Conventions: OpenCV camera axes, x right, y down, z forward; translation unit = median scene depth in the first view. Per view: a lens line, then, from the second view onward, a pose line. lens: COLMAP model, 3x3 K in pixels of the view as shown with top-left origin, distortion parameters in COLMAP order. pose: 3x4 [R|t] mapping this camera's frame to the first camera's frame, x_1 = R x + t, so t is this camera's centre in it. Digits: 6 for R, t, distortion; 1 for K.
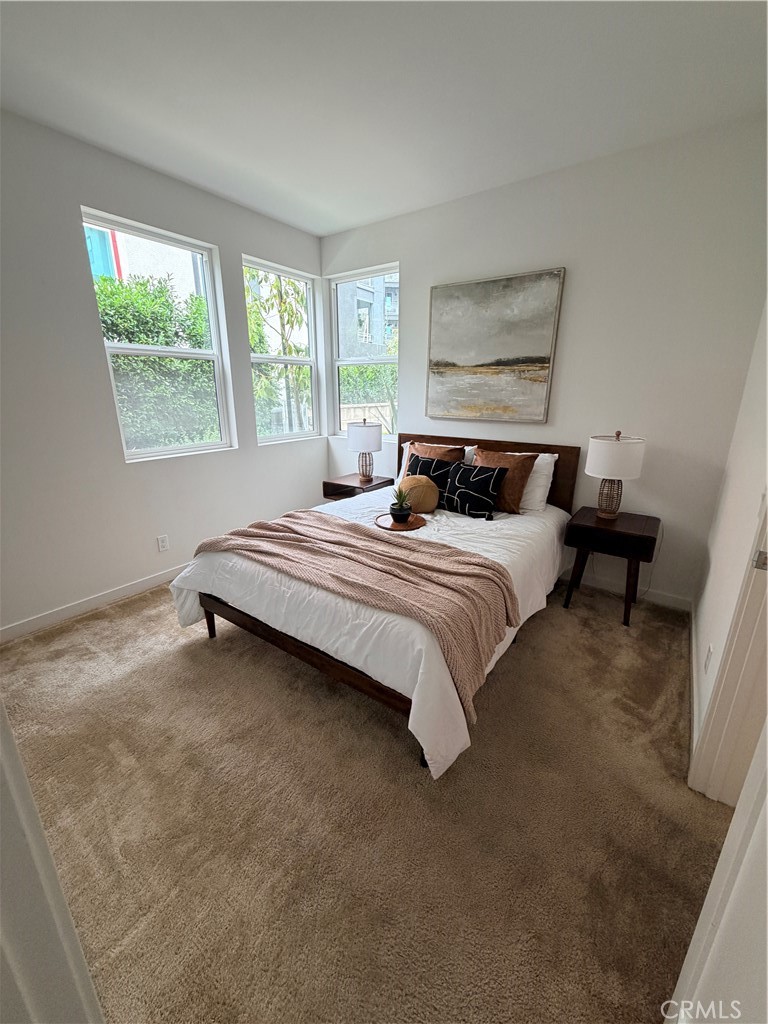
lens RADIAL K [[408.7, 0, 384.1], [0, 408.7, 509.7], [0, 0, 1]] dist [-0.004006, 0.000588]
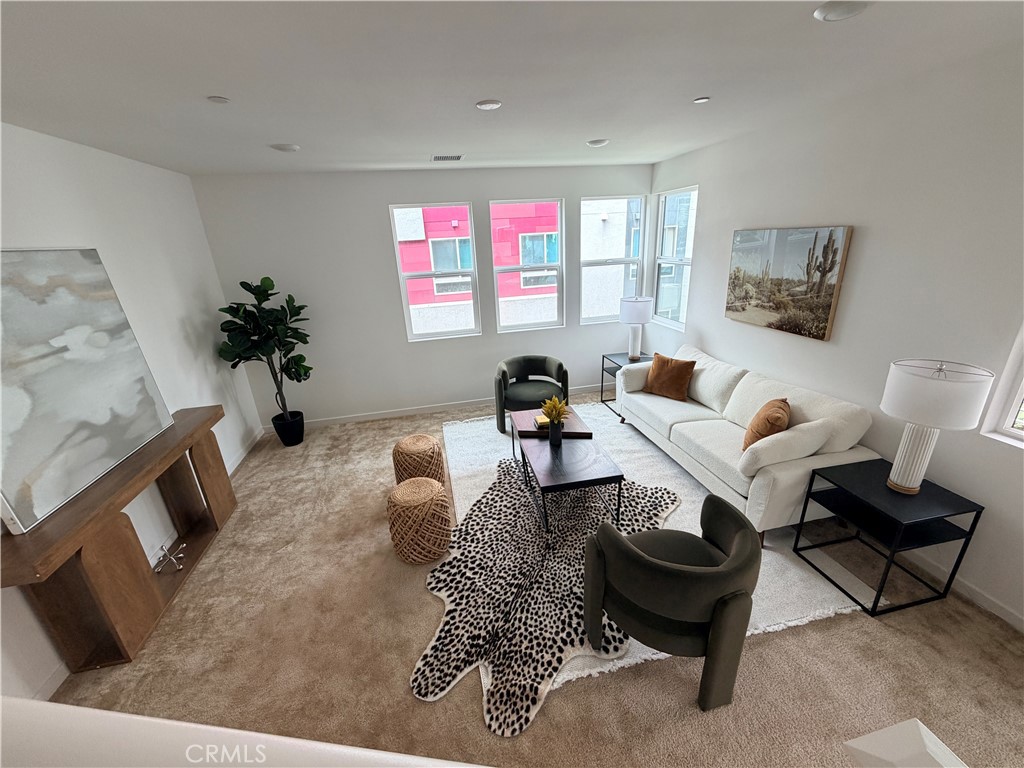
lens RADIAL K [[408.7, 0, 511.0], [0, 408.7, 385.8], [0, 0, 1]] dist [-0.004006, 0.000588]
pose [[0.737159, 0.193010, -0.647567, 0.605498], [-0.140229, 0.981171, 0.132812, -0.128757], [0.661008, -0.007096, 0.750345, -0.313760]]
